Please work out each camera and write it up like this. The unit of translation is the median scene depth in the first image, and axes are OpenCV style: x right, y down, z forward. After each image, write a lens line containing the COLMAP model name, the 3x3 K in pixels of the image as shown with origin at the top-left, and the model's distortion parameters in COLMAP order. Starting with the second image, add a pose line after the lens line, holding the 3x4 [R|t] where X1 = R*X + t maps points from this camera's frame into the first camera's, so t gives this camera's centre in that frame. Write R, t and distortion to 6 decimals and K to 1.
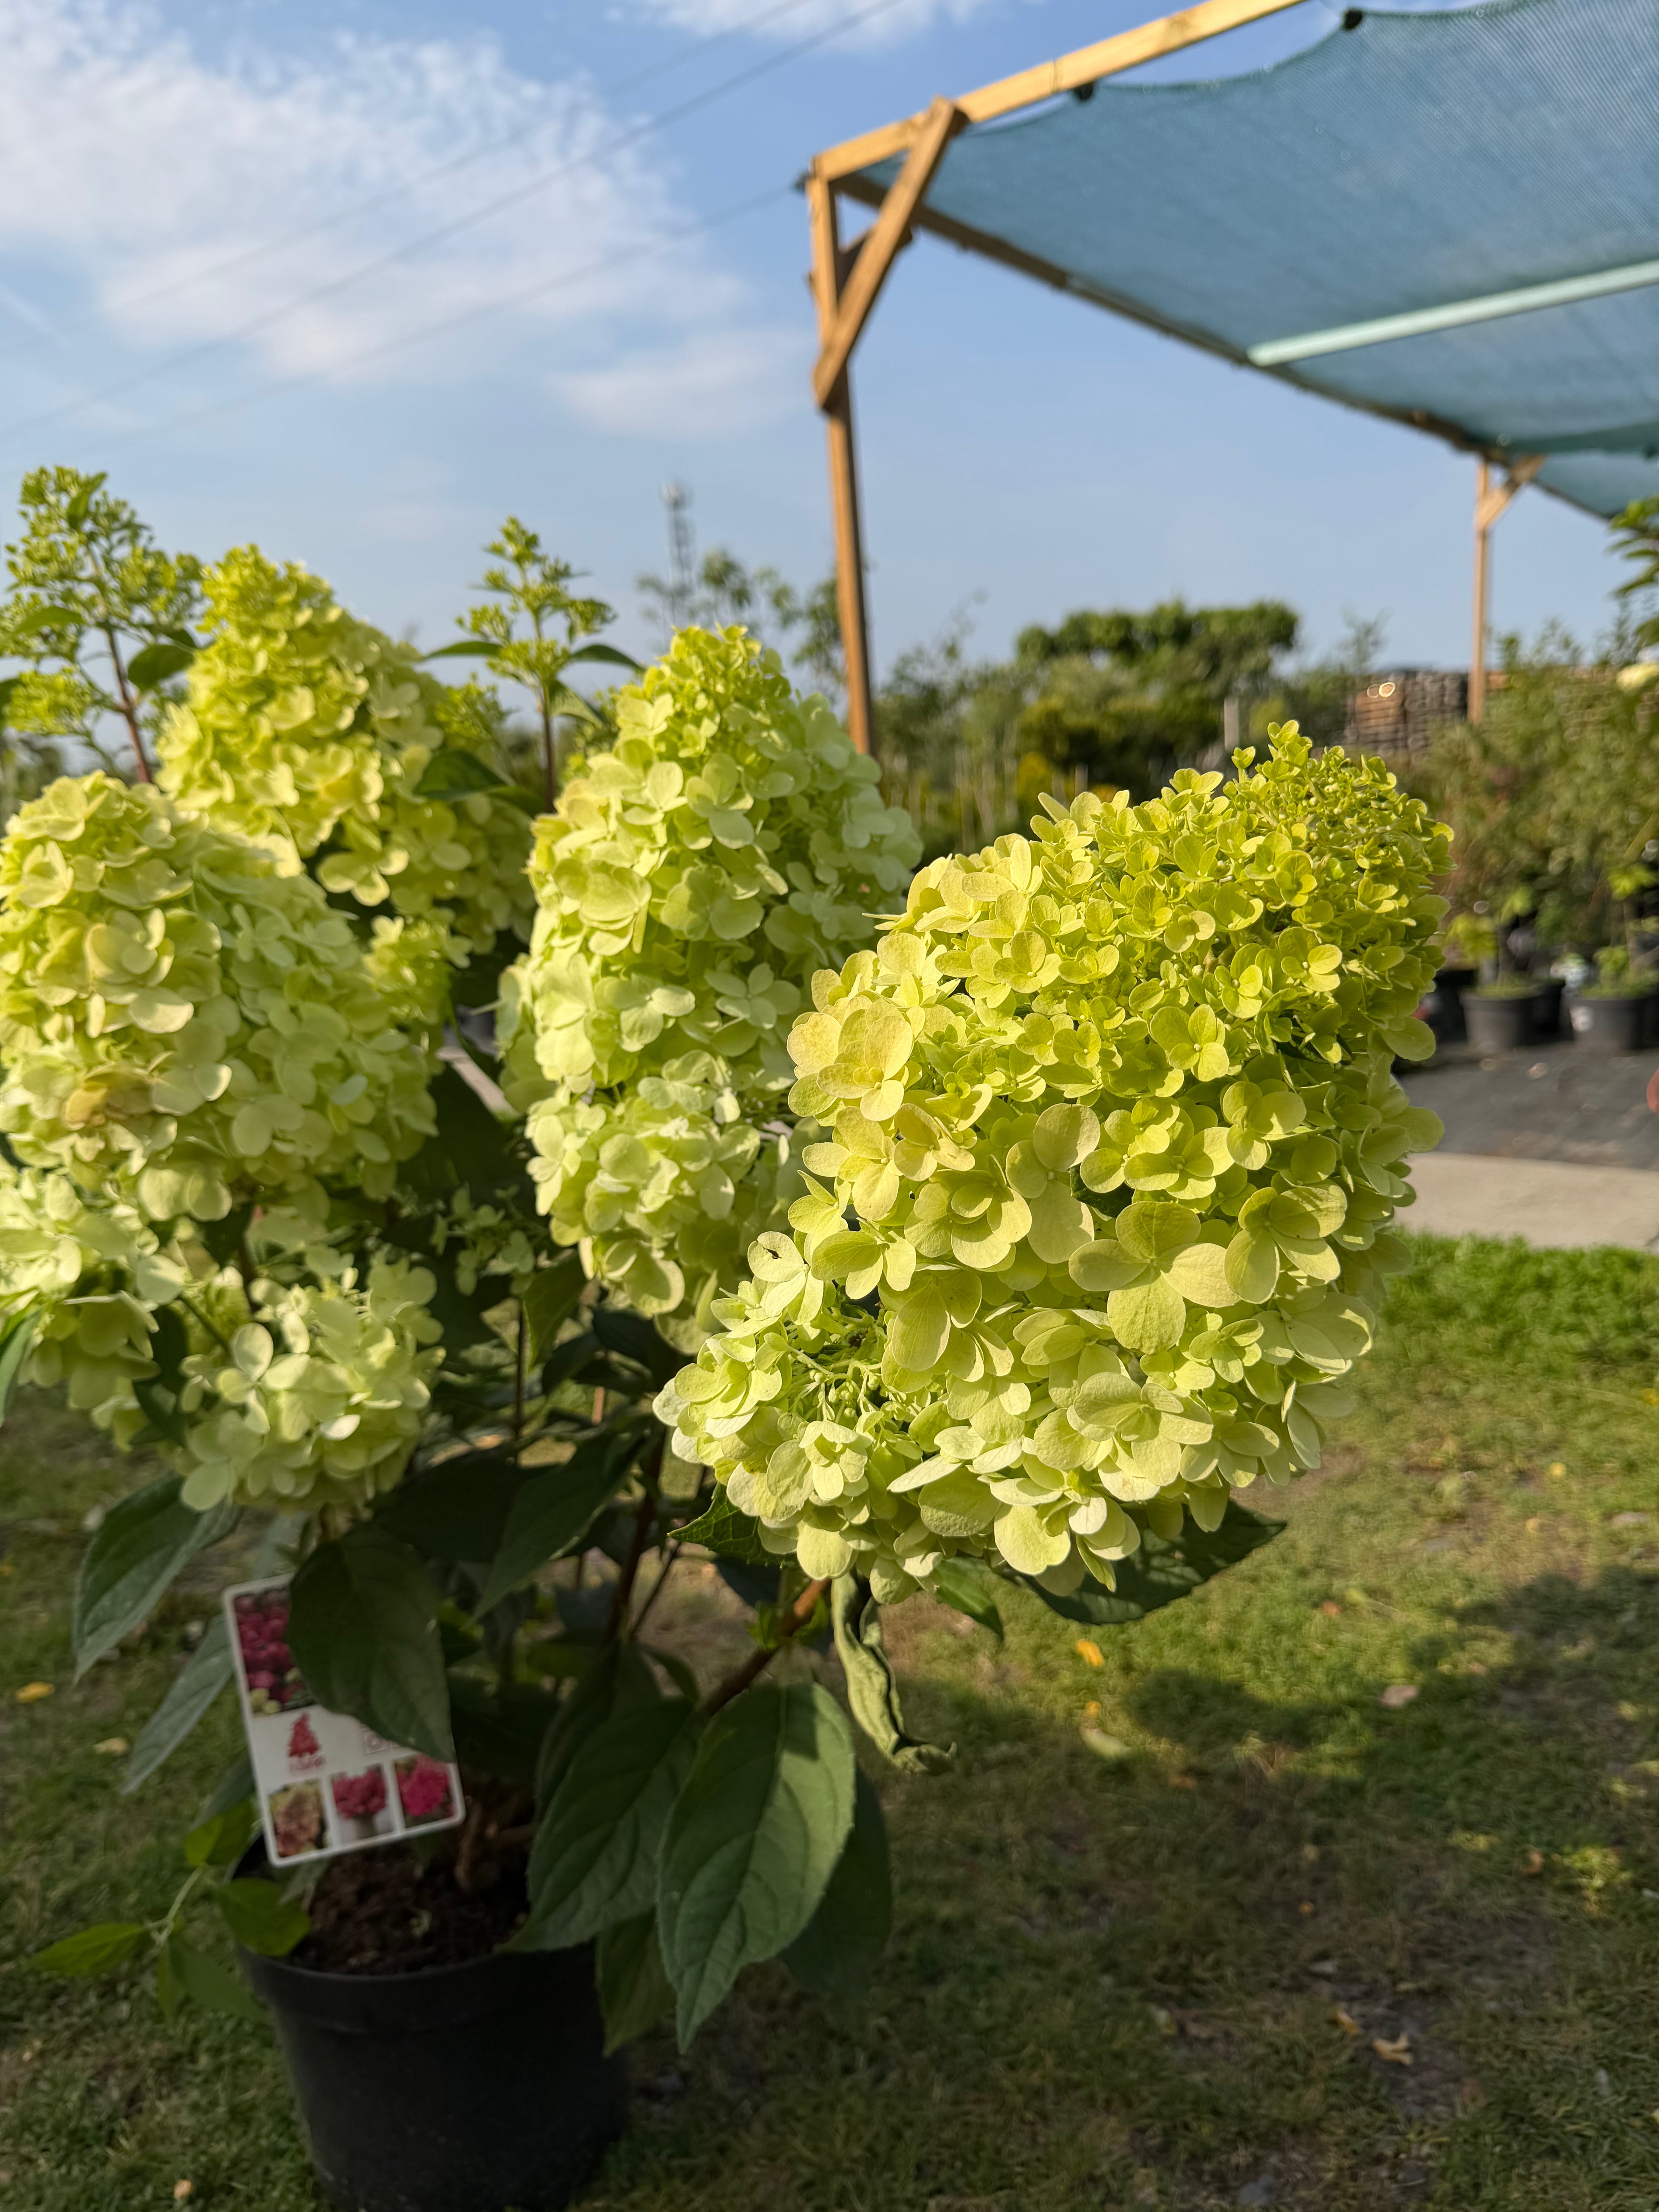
lens RADIAL K [[1585.7, 0, 831.6], [0, 1585.7, 1137.8], [0, 0, 1]] dist [-0.015556, -0.004863]
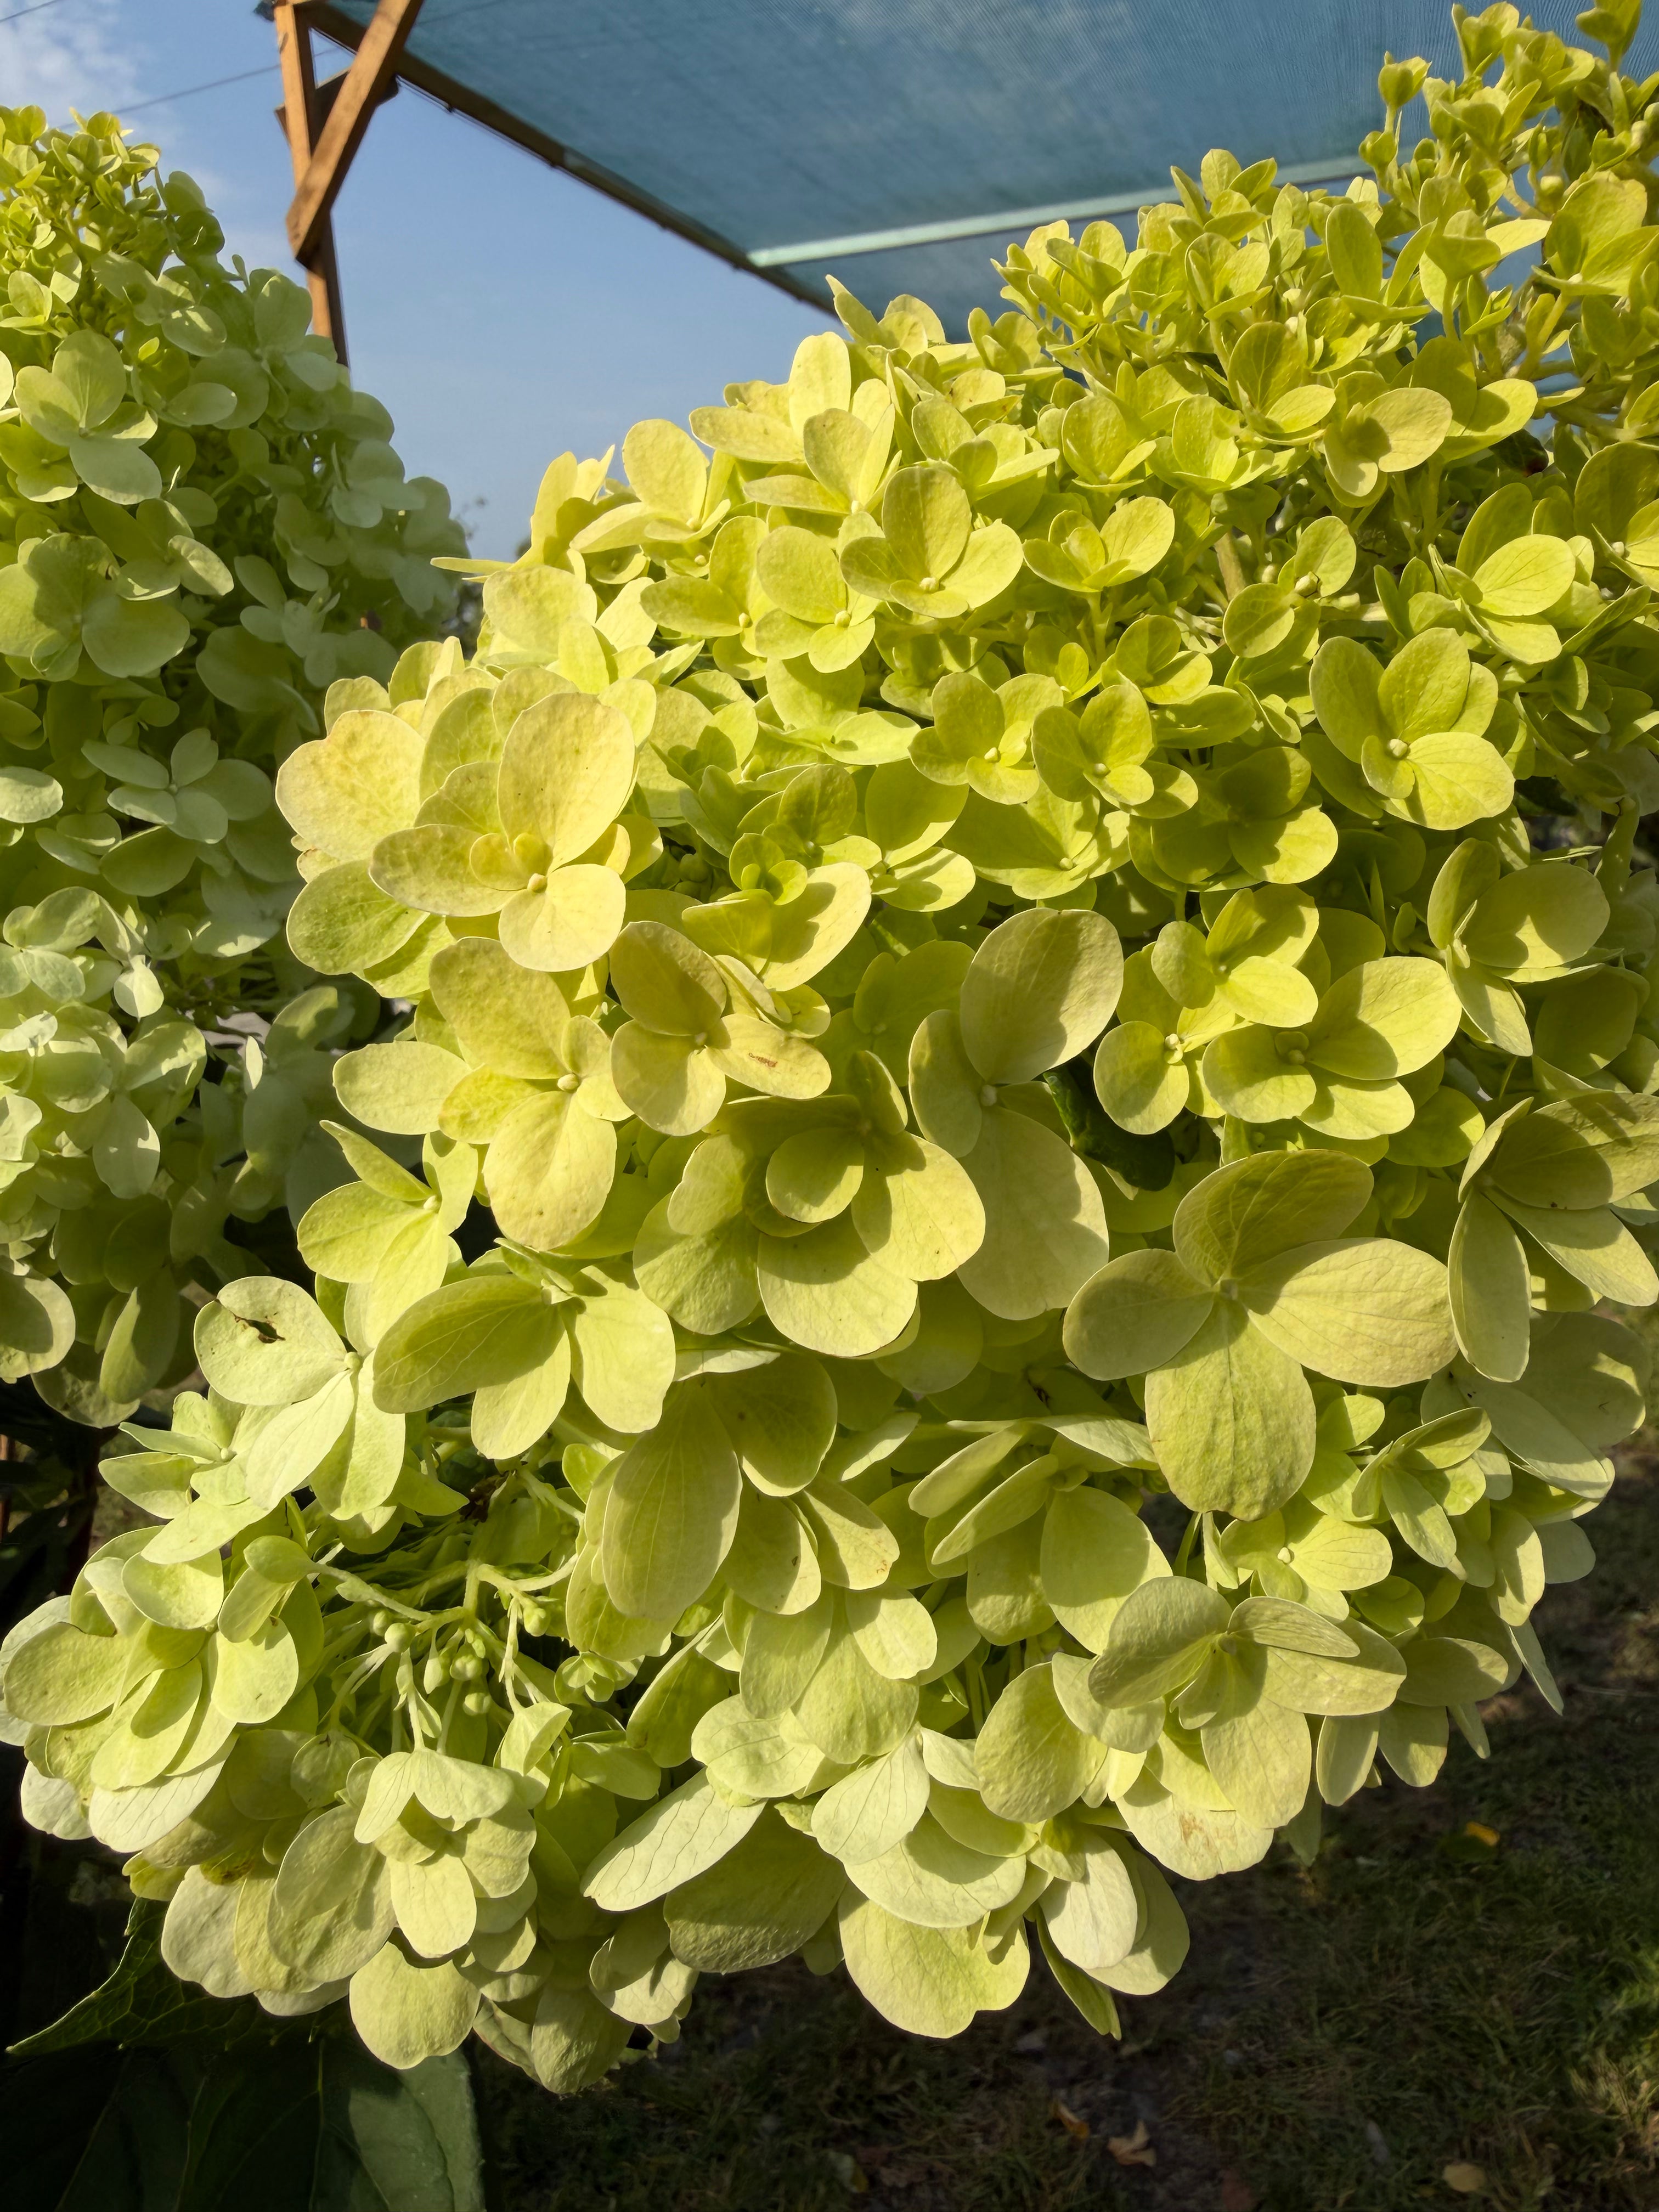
lens RADIAL K [[1689.5, 0, 827.3], [0, 1689.5, 1041.4], [0, 0, 1]] dist [0.025752, -0.001100]
pose [[0.952585, -0.049751, 0.300178, -0.027208], [0.048038, 0.998760, 0.013092, 0.002468], [-0.300457, 0.001949, 0.953793, 0.599043]]
